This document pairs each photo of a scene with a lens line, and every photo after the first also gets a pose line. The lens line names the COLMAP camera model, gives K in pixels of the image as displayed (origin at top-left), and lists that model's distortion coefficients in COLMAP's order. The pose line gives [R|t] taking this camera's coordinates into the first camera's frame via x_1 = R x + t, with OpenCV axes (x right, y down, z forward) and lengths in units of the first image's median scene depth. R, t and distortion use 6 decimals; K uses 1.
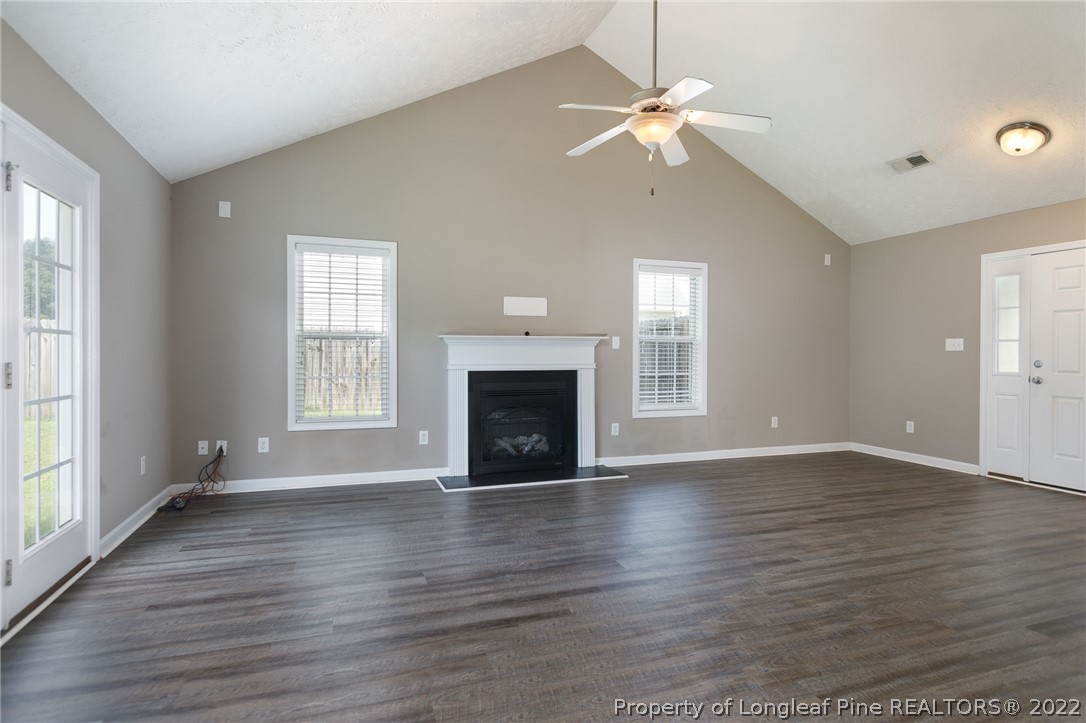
lens RADIAL K [[600.5, 0, 543.4], [0, 600.5, 360.0], [0, 0, 1]] dist [0.001126, -0.000687]
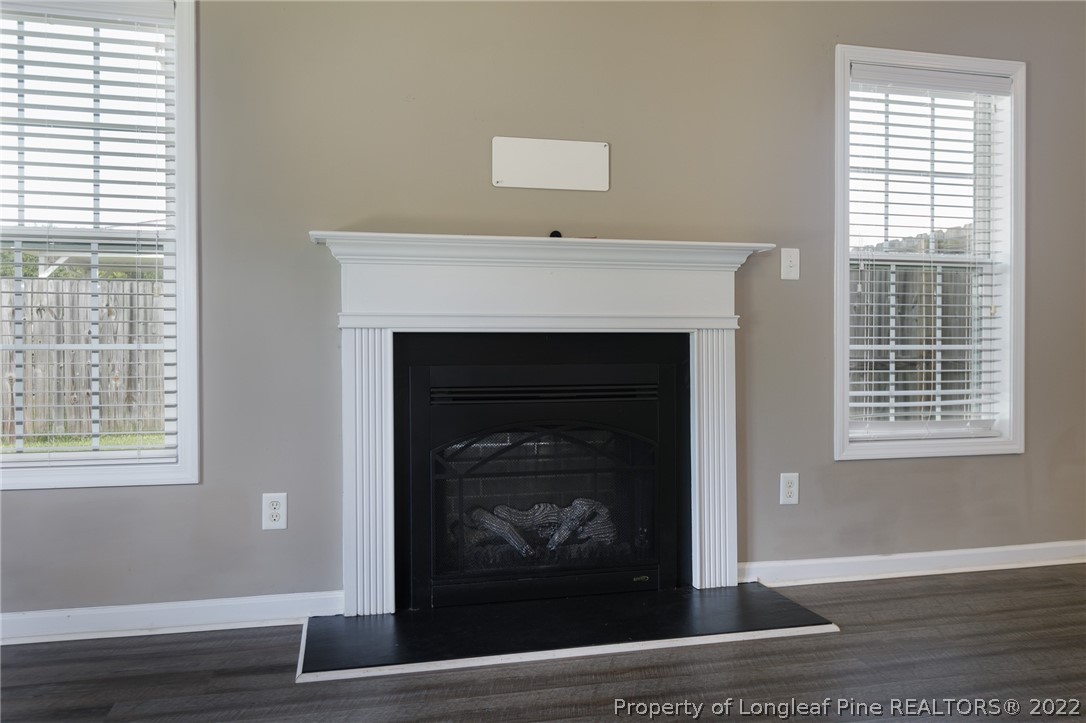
lens RADIAL K [[600.5, 0, 550.9], [0, 600.5, 361.6], [0, 0, 1]] dist [0.001126, -0.000687]
pose [[0.990912, -0.005501, -0.134399, 0.020574], [0.003299, 0.999857, -0.016600, 0.040899], [0.134471, 0.016006, 0.990788, 0.613265]]
